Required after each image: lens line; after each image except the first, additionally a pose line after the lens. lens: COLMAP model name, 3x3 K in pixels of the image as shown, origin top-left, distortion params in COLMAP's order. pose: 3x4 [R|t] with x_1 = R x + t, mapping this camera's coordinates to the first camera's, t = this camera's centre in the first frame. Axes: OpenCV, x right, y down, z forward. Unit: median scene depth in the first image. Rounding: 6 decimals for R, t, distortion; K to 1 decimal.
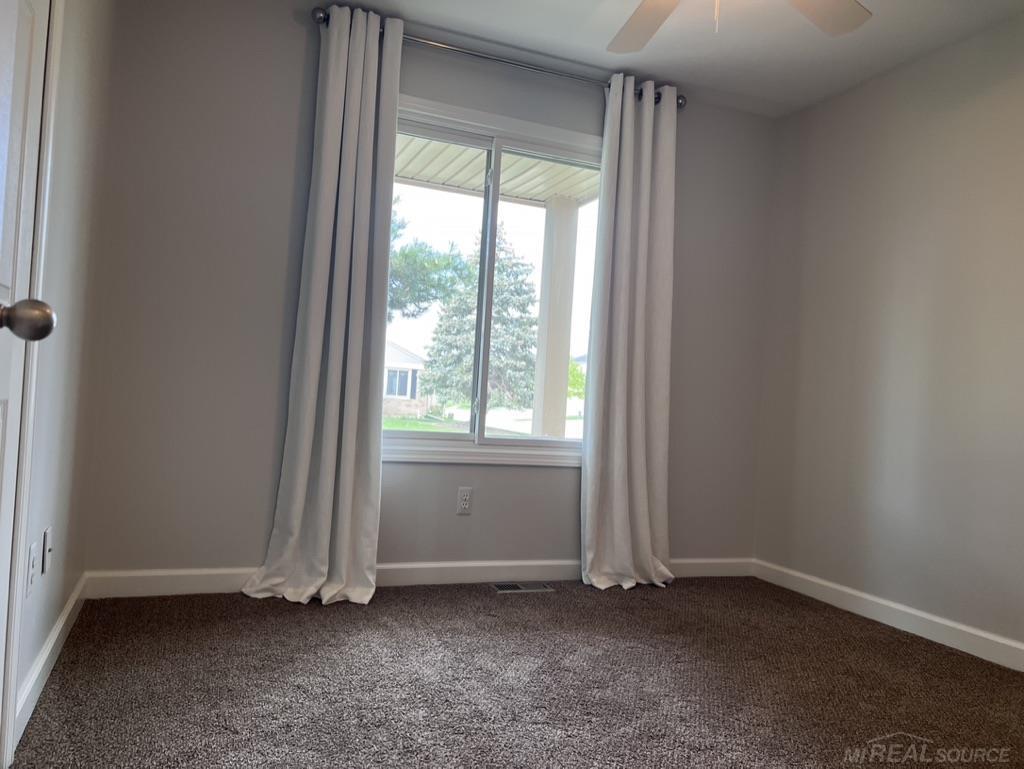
lens RADIAL K [[763.4, 0, 518.8], [0, 763.4, 386.9], [0, 0, 1]] dist [0.070087, -0.082321]
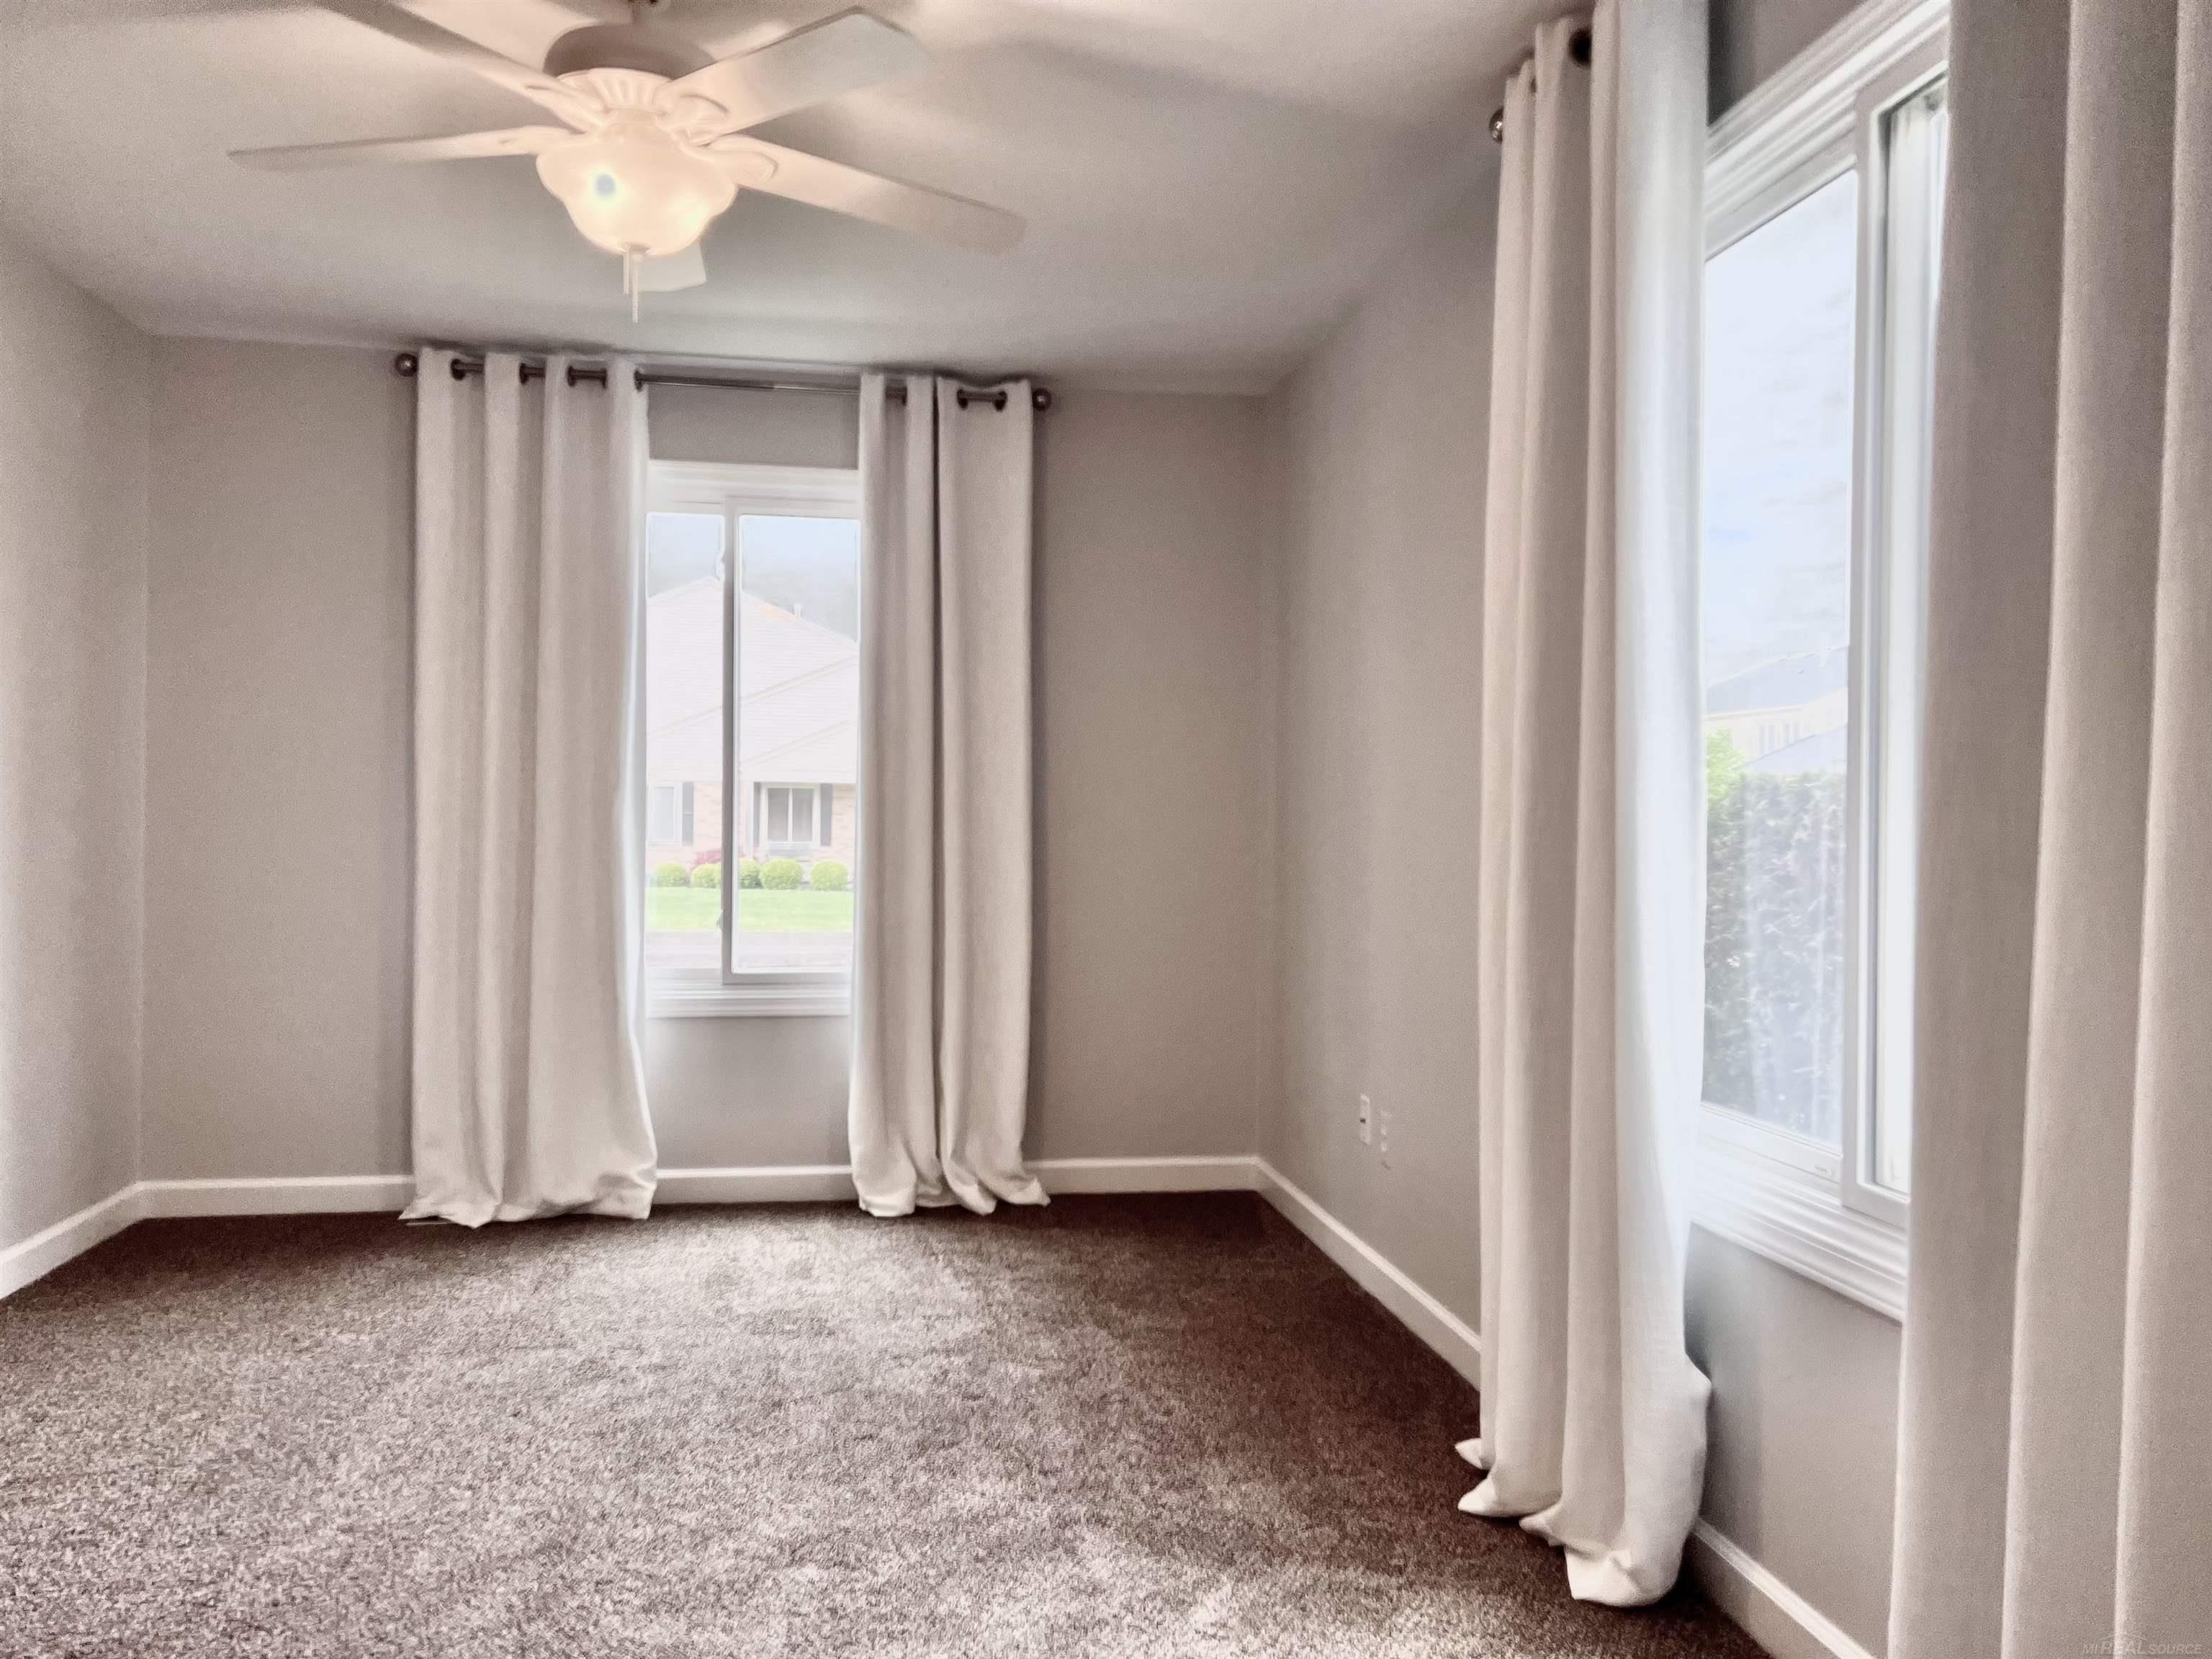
lens RADIAL K [[1649.0, 0, 1120.7], [0, 1649.0, 834.7], [0, 0, 1]] dist [0.070087, -0.082321]
pose [[0.976356, -0.044471, -0.211547, 0.568559], [0.050923, 0.998386, 0.025149, -0.065697], [0.210087, -0.035327, 0.977044, -0.277152]]
